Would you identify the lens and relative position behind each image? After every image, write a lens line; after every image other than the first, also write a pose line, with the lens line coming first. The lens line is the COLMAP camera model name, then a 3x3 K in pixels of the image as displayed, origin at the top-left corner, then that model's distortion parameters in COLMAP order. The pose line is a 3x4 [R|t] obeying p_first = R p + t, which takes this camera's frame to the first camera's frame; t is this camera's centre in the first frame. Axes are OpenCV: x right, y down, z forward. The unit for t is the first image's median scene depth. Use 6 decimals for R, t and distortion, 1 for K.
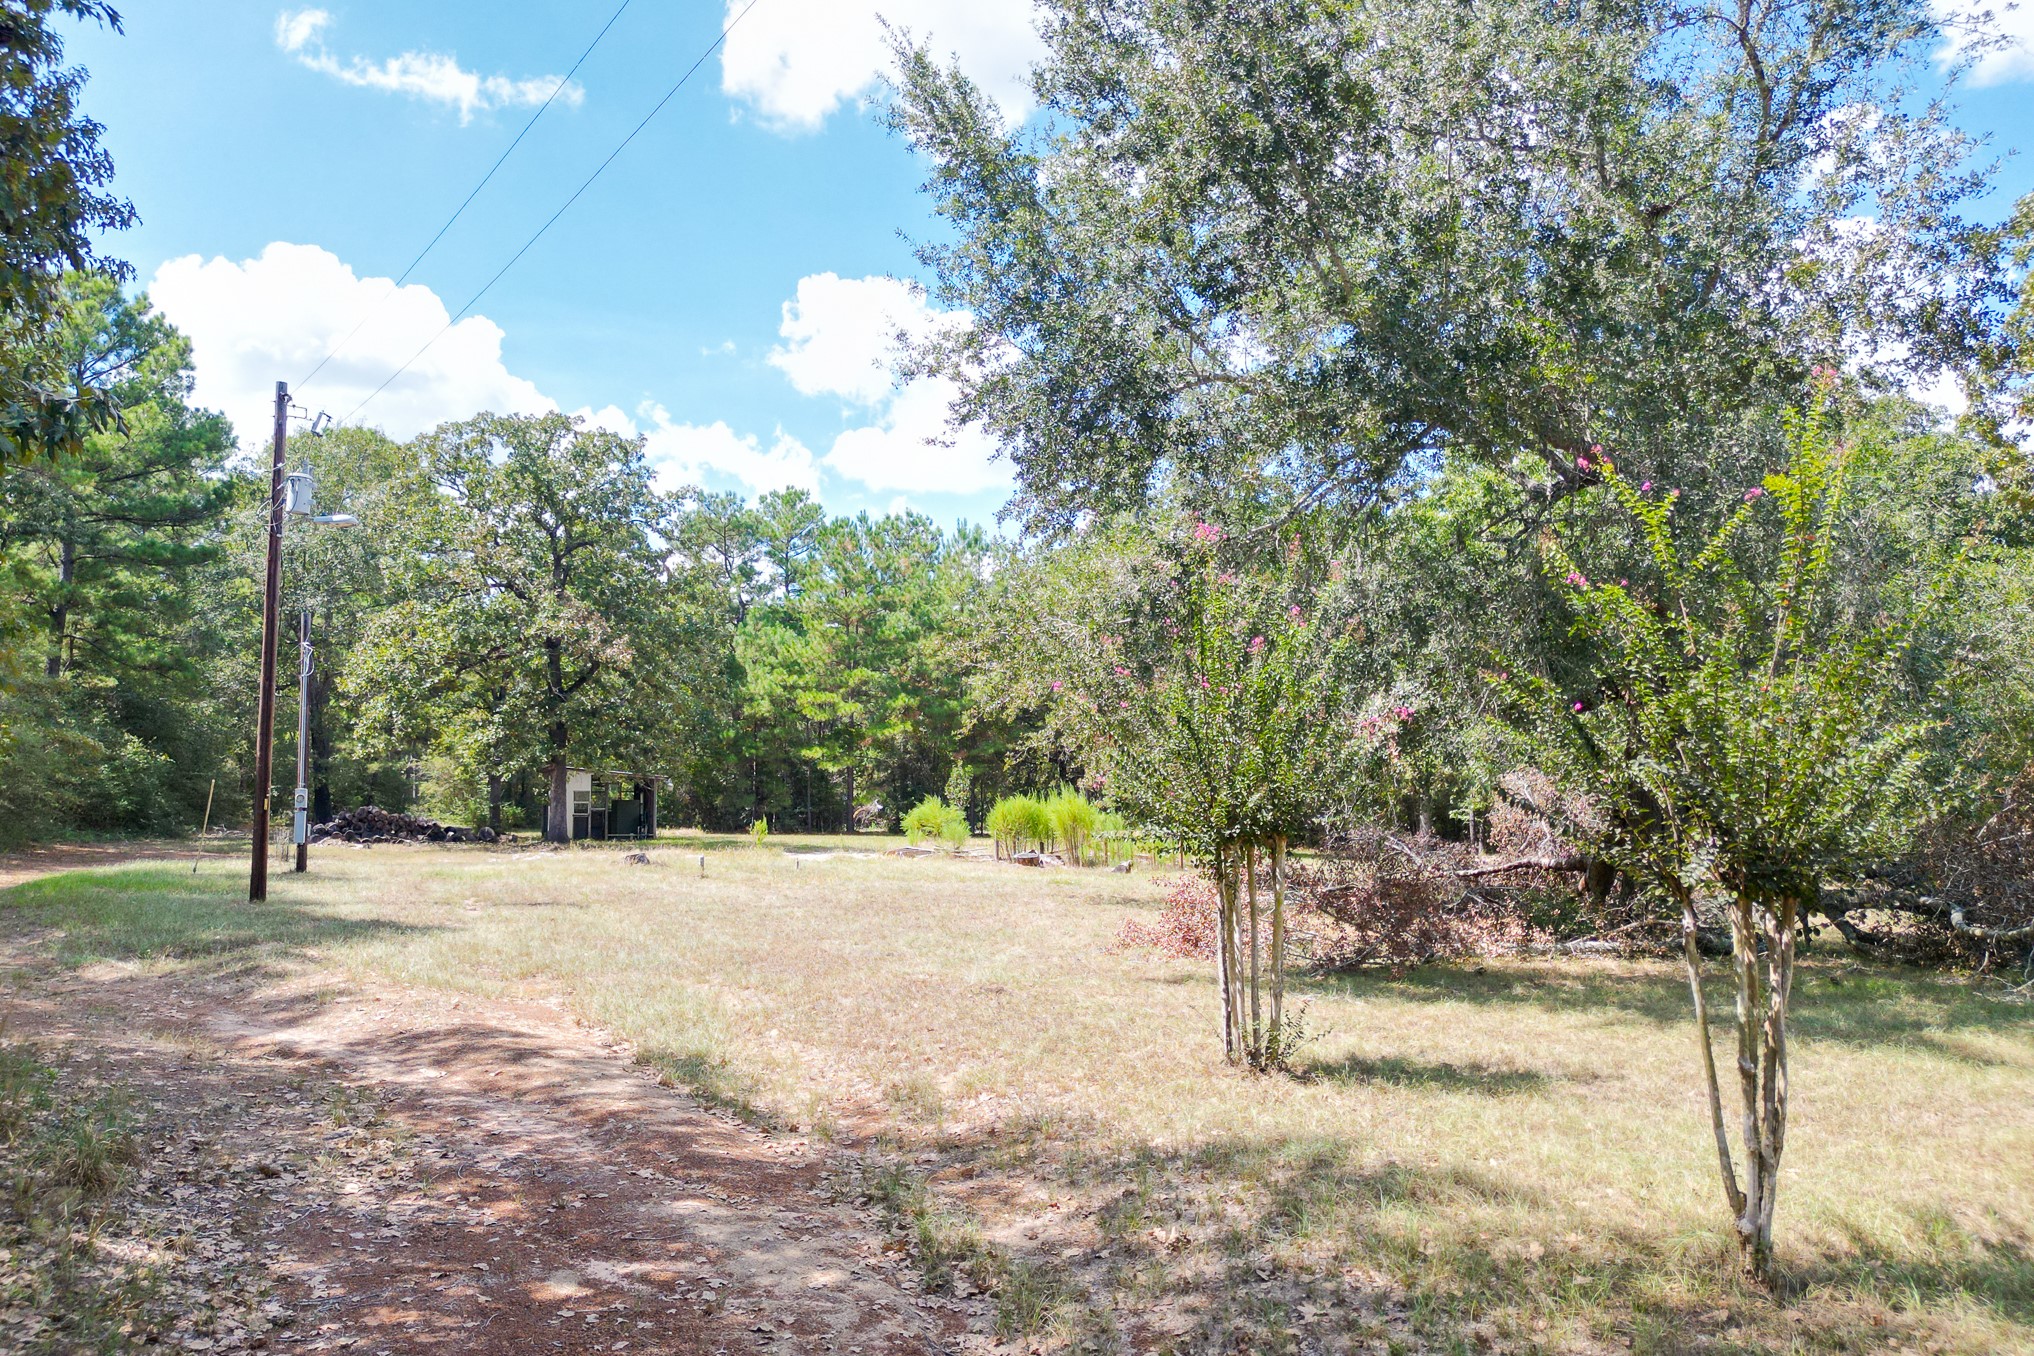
lens RADIAL K [[1454.5, 0, 1025.2], [0, 1454.5, 723.4], [0, 0, 1]] dist [0.068455, -0.058884]
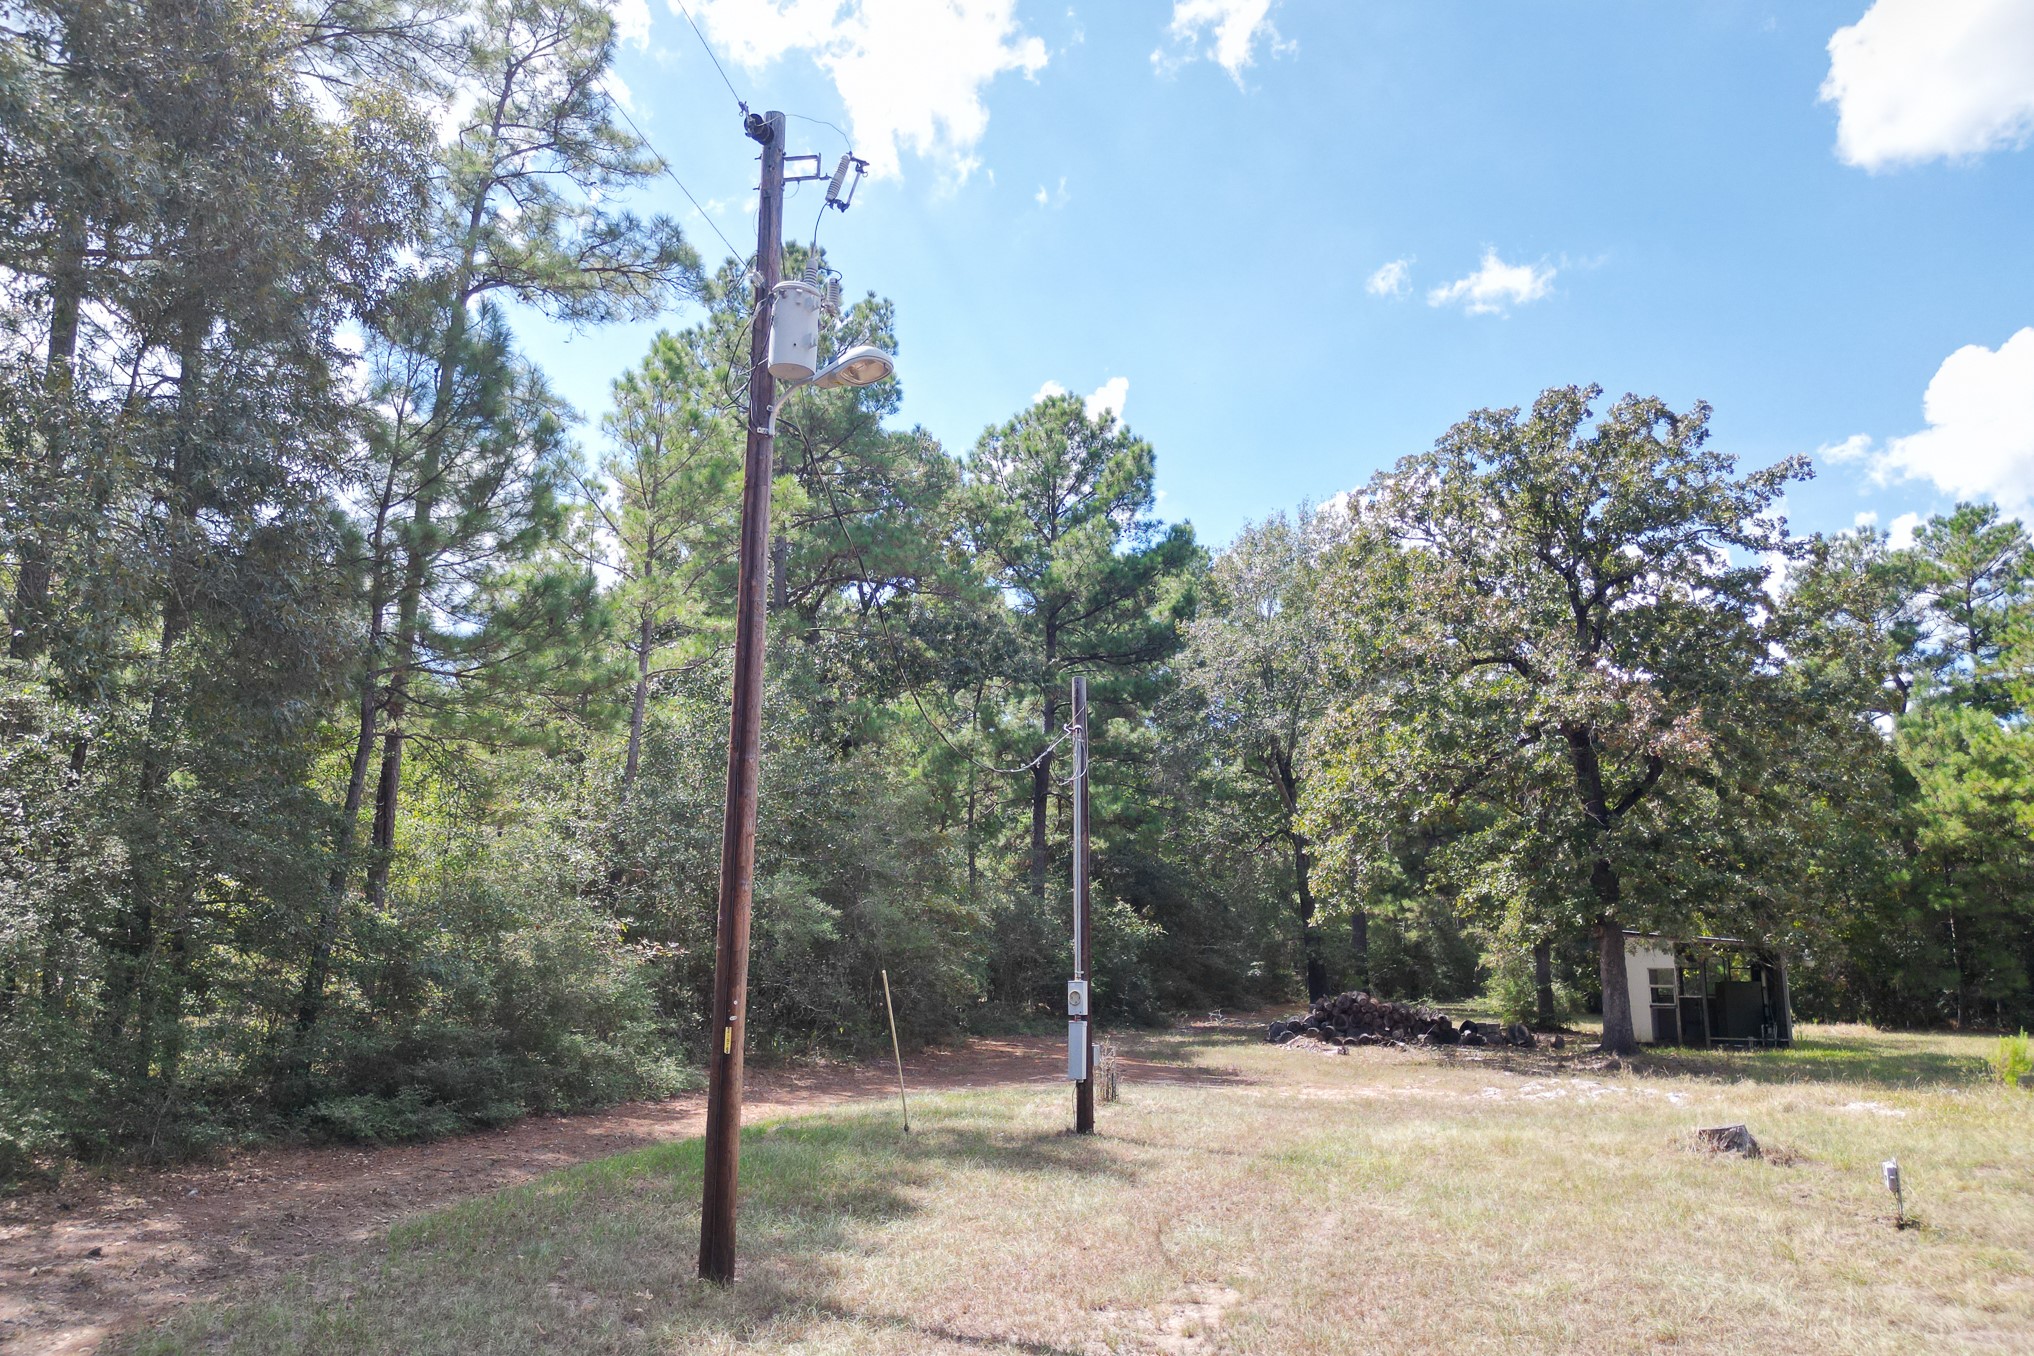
lens RADIAL K [[1449.8, 0, 1024.8], [0, 1449.8, 733.9], [0, 0, 1]] dist [0.060944, -0.079262]
pose [[0.743777, -0.110582, -0.659218, -0.078464], [0.041144, 0.991925, -0.119970, 0.009610], [0.667161, 0.062108, 0.742320, 0.347482]]
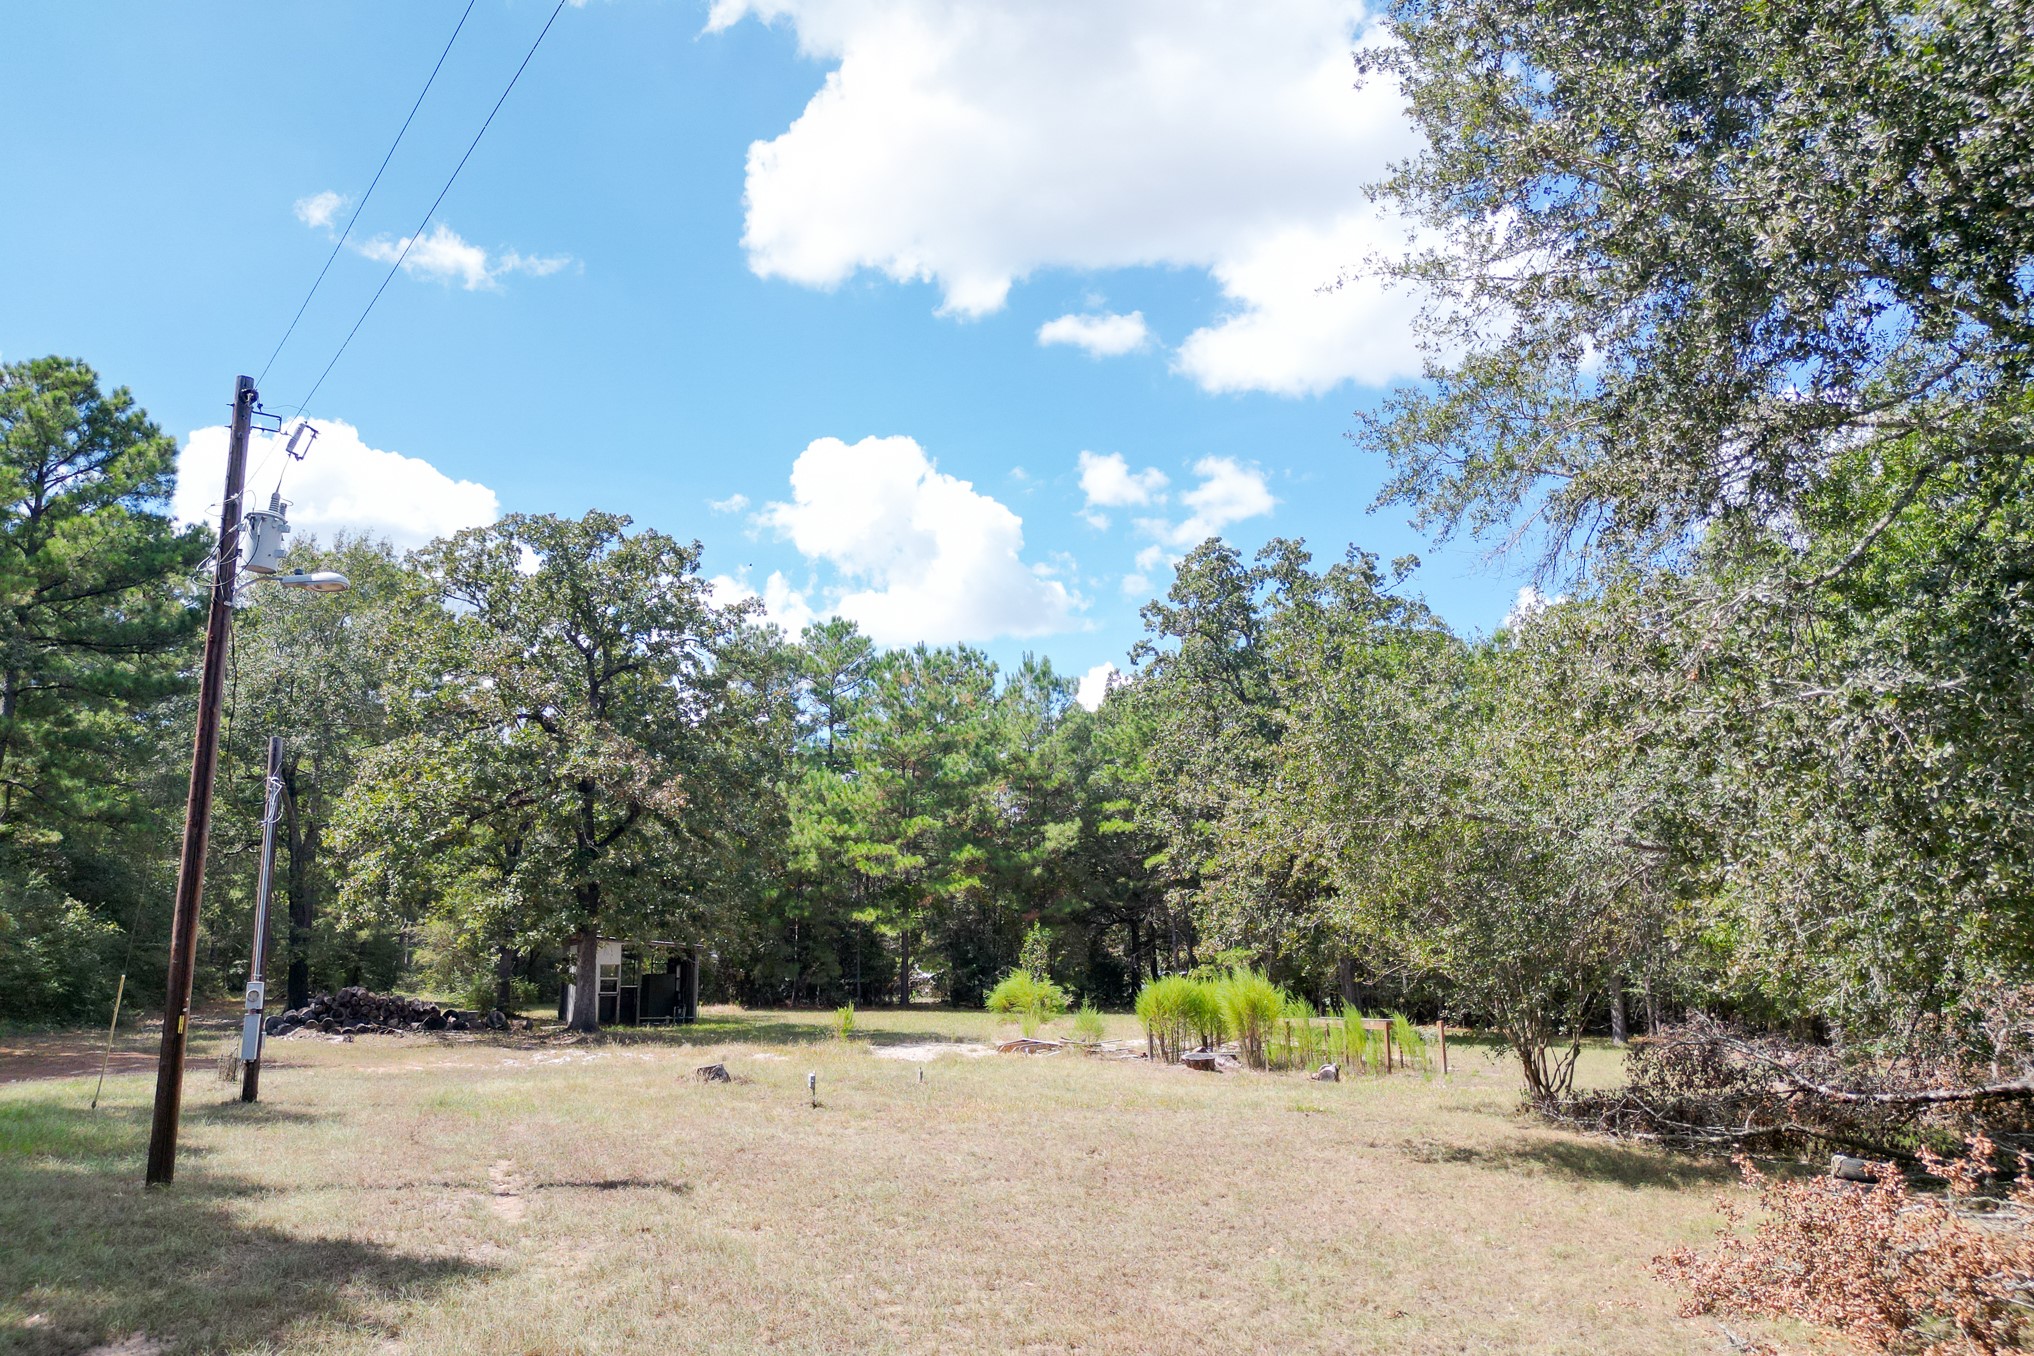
lens RADIAL K [[1452.8, 0, 1031.0], [0, 1452.8, 726.9], [0, 0, 1]] dist [0.055498, -0.045348]
pose [[0.999975, -0.002027, 0.006748, -0.074653], [0.002701, 0.994833, -0.101489, -0.003644], [-0.006507, 0.101504, 0.994814, 0.170398]]
